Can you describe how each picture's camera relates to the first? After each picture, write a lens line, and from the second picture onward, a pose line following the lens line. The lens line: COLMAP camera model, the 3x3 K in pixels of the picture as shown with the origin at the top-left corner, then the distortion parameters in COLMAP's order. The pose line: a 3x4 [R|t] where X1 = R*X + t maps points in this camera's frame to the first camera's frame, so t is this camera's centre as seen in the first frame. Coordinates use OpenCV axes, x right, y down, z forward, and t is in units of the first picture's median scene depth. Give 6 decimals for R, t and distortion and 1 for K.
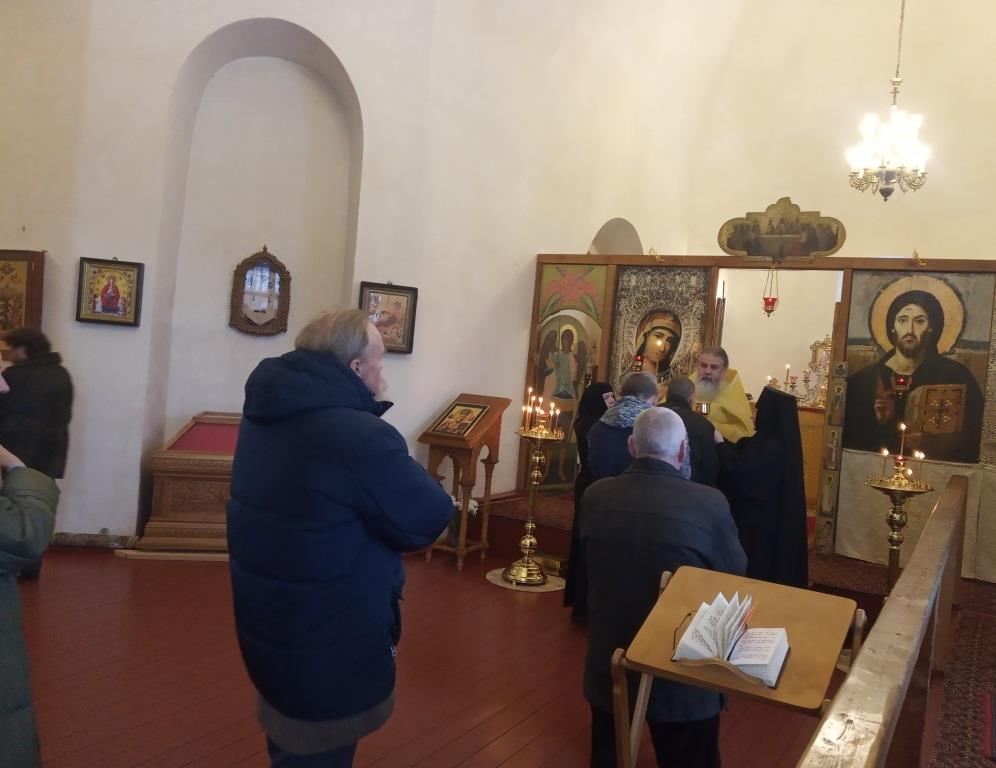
lens RADIAL K [[772.4, 0, 499.3], [0, 772.4, 394.3], [0, 0, 1]] dist [-0.002081, -0.007195]
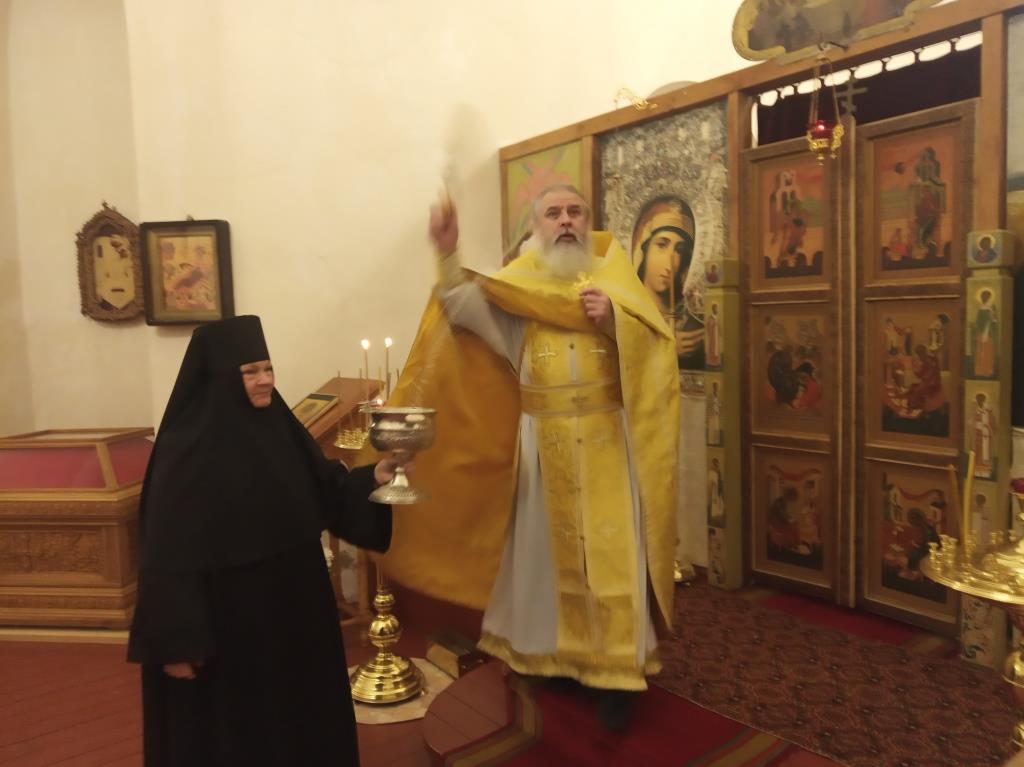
lens RADIAL K [[789.4, 0, 515.8], [0, 789.4, 386.9], [0, 0, 1]] dist [0.046757, -0.074354]
pose [[0.925037, -0.083500, -0.370586, 0.327887], [0.087884, 0.996118, -0.005072, 0.022402], [0.369571, -0.027876, 0.928784, 0.445301]]
